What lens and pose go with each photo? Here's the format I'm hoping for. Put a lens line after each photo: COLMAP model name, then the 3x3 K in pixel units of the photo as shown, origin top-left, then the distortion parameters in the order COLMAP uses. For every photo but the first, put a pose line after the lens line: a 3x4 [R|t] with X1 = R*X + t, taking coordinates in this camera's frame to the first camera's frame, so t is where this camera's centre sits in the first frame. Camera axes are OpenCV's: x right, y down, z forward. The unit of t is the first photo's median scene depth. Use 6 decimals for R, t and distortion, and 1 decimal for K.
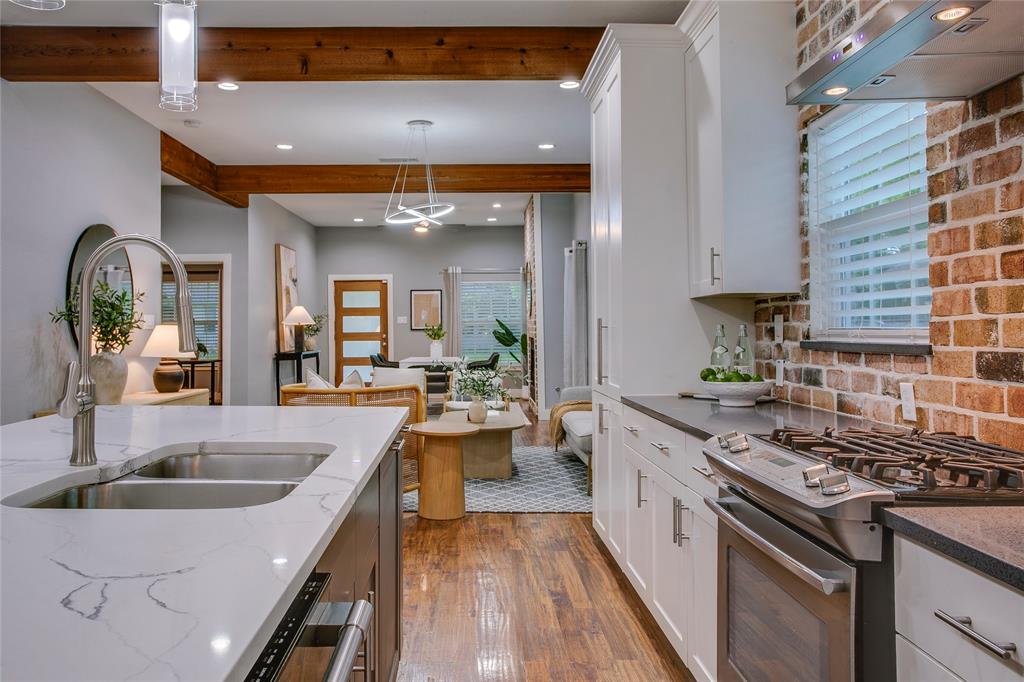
lens RADIAL K [[839.2, 0, 469.3], [0, 839.2, 306.9], [0, 0, 1]] dist [0.006765, 0.027077]
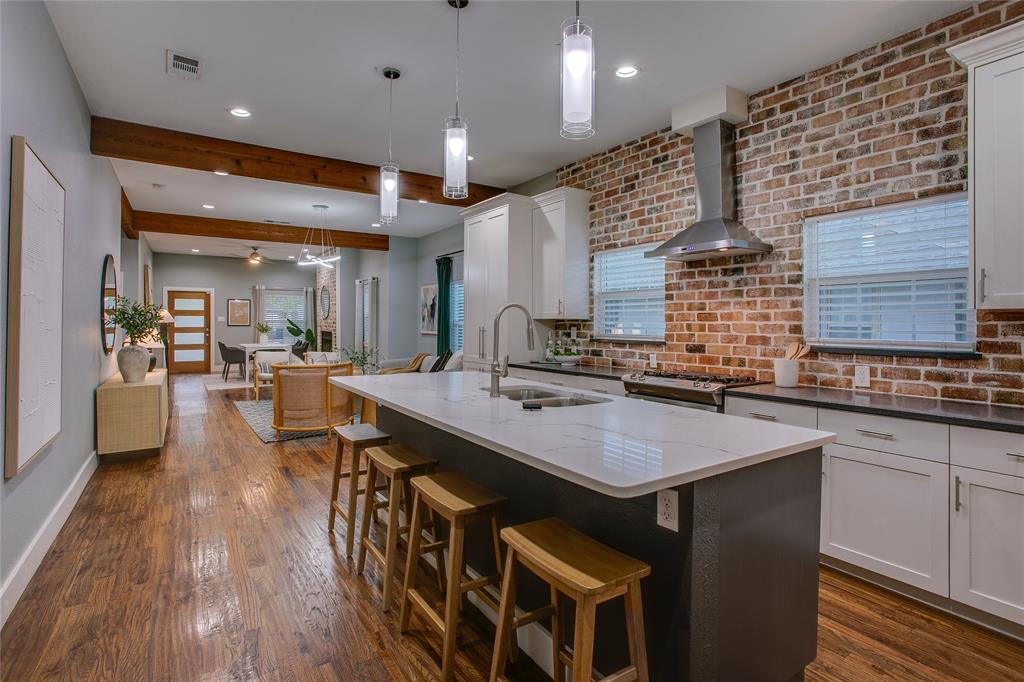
lens RADIAL K [[511.7, 0, 503.4], [0, 511.7, 318.9], [0, 0, 1]] dist [-0.041222, 0.011601]
pose [[0.838228, 0.014229, 0.545135, -0.238161], [-0.024109, 0.999649, 0.010979, -0.010497], [-0.544787, -0.022345, 0.838276, -0.047600]]
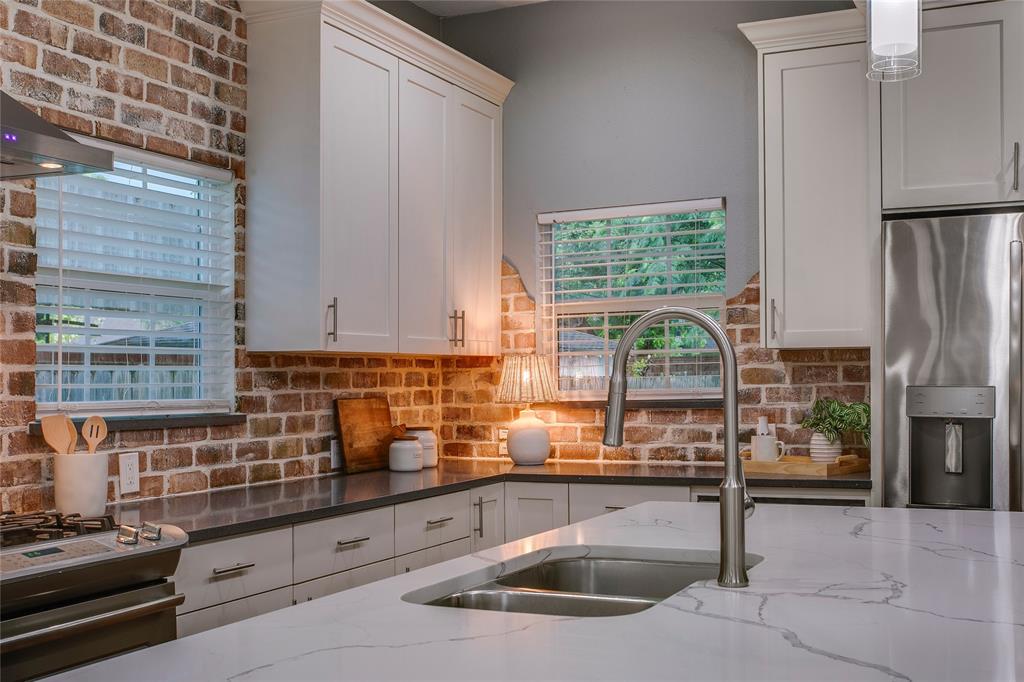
lens RADIAL K [[1153.8, 0, 534.4], [0, 1153.8, 359.4], [0, 0, 1]] dist [0.031237, 0.000000]
pose [[-0.910821, 0.018577, 0.412382, -0.144456], [-0.000040, 0.998983, -0.045089, 0.004803], [-0.412800, -0.041084, -0.909894, 0.409144]]
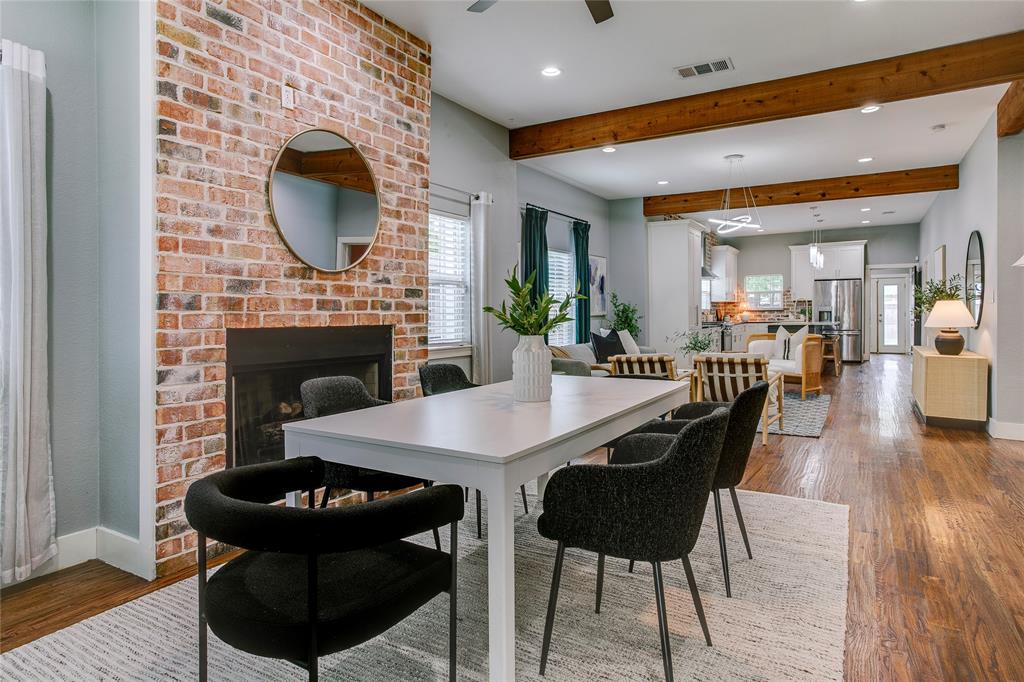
lens RADIAL K [[590.9, 0, 518.7], [0, 590.9, 324.5], [0, 0, 1]] dist [-0.035552, 0.020864]
pose [[-0.861882, 0.004961, 0.507085, -0.187565], [0.001261, 0.999970, -0.007640, 0.048954], [-0.507108, -0.005945, -0.861862, 1.559708]]
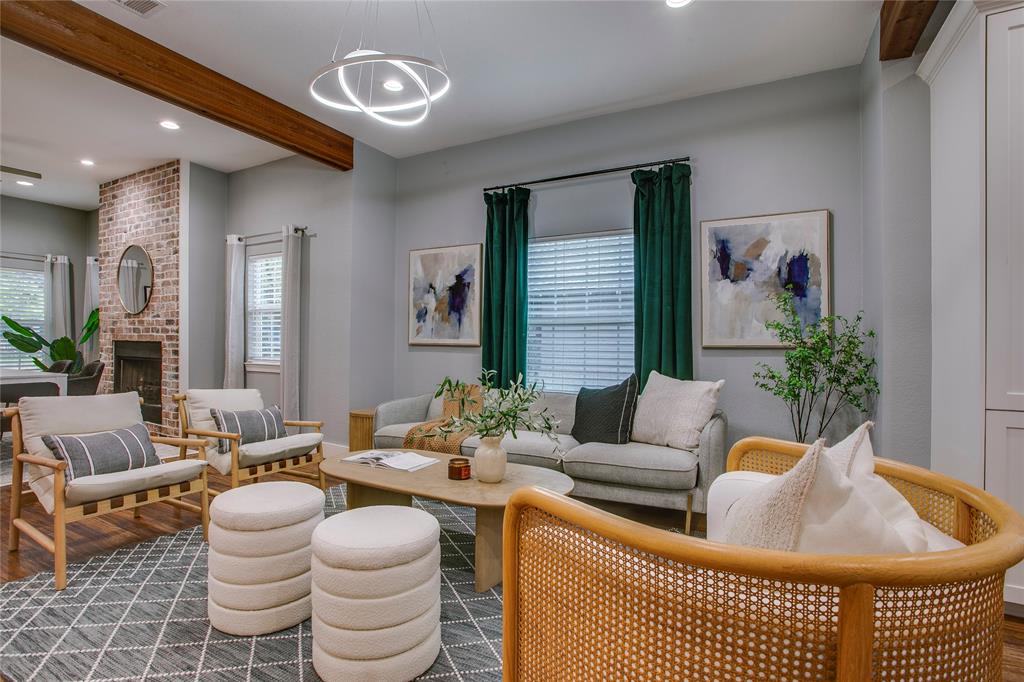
lens RADIAL K [[498.4, 0, 507.0], [0, 498.4, 339.1], [0, 0, 1]] dist [-0.058292, 0.019679]
pose [[0.471411, 0.015570, 0.881776, -0.216962], [-0.037327, 0.999300, 0.002310, 0.026422], [-0.881123, -0.034003, 0.471663, 0.615113]]
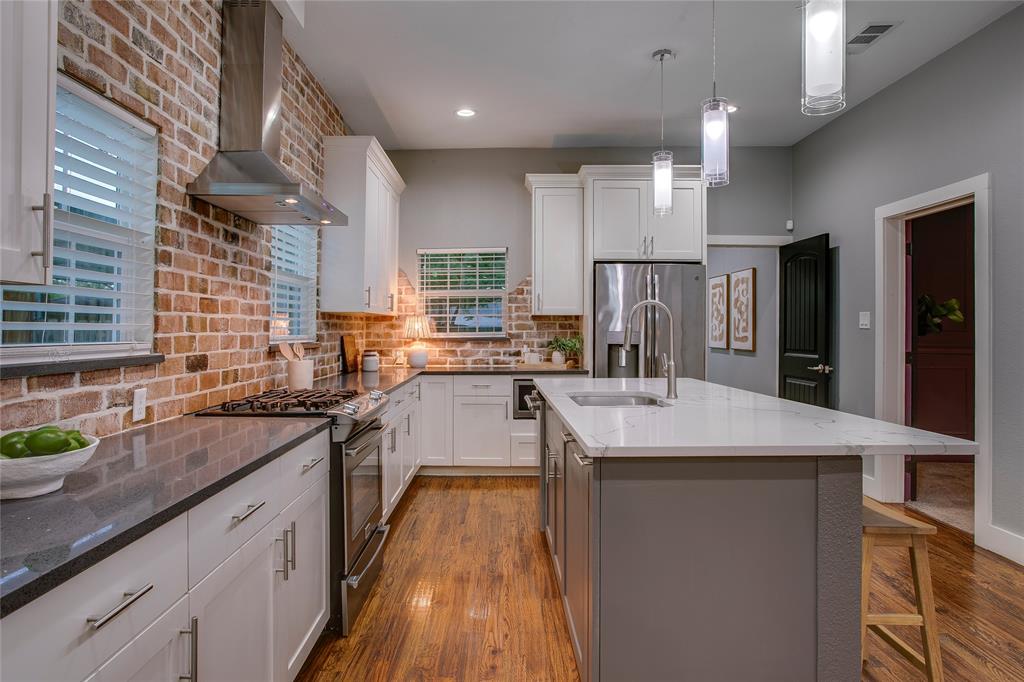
lens RADIAL K [[590.9, 0, 472.6], [0, 590.9, 322.4], [0, 0, 1]] dist [-0.035552, 0.020864]
pose [[-0.999094, 0.002606, 0.042473, 0.005298], [0.000912, 0.999205, -0.039865, 0.008446], [-0.042543, -0.039790, -0.998302, 0.505996]]
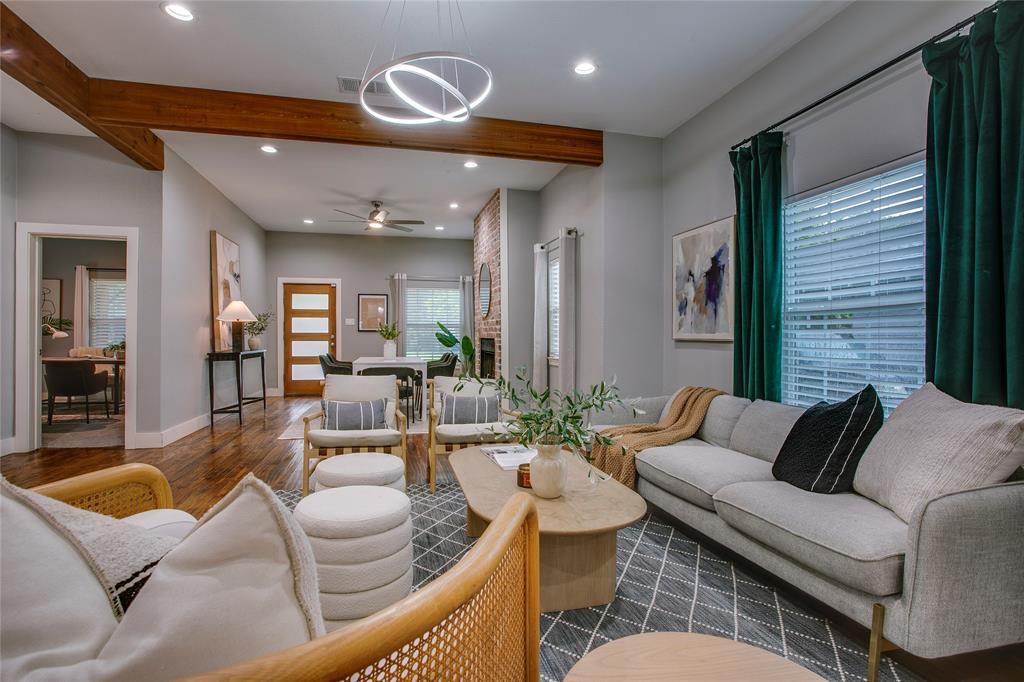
lens RADIAL K [[498.4, 0, 507.5], [0, 498.4, 340.2], [0, 0, 1]] dist [-0.058292, 0.019679]
pose [[0.968533, 0.009545, 0.248701, -0.067616], [-0.018015, 0.999332, 0.031805, 0.024769], [-0.248231, -0.035284, 0.968058, 0.534990]]
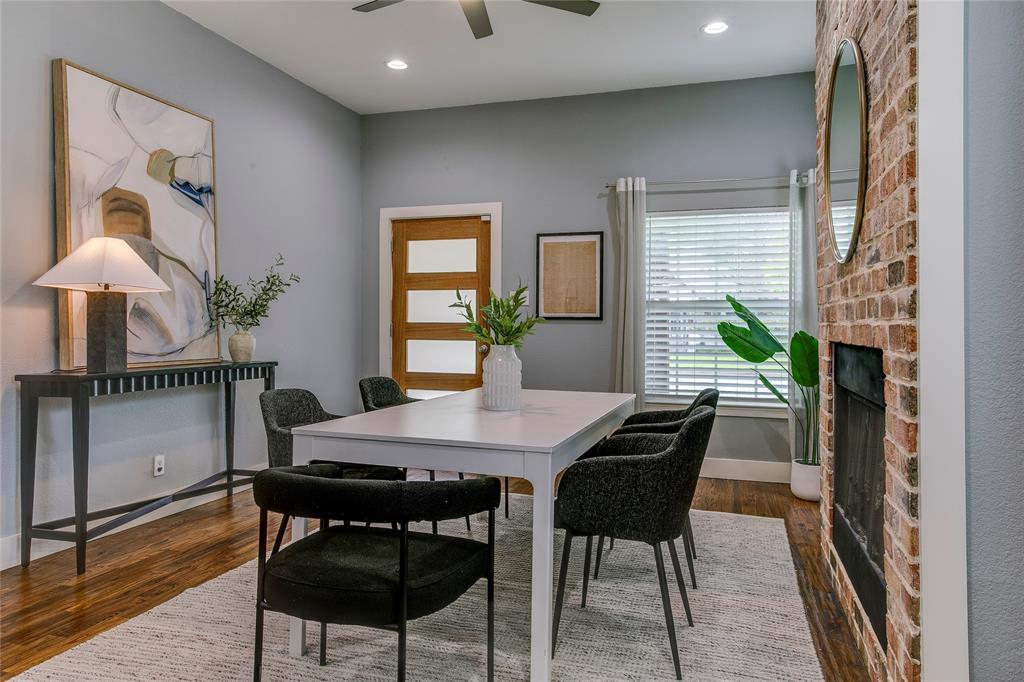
lens RADIAL K [[683.6, 0, 504.6], [0, 683.6, 318.1], [0, 0, 1]] dist [-0.004933, 0.004239]
pose [[0.952692, 0.013067, -0.303657, 0.047045], [-0.008529, 0.999831, 0.016268, 0.033356], [0.303819, -0.012909, 0.952642, 1.005103]]
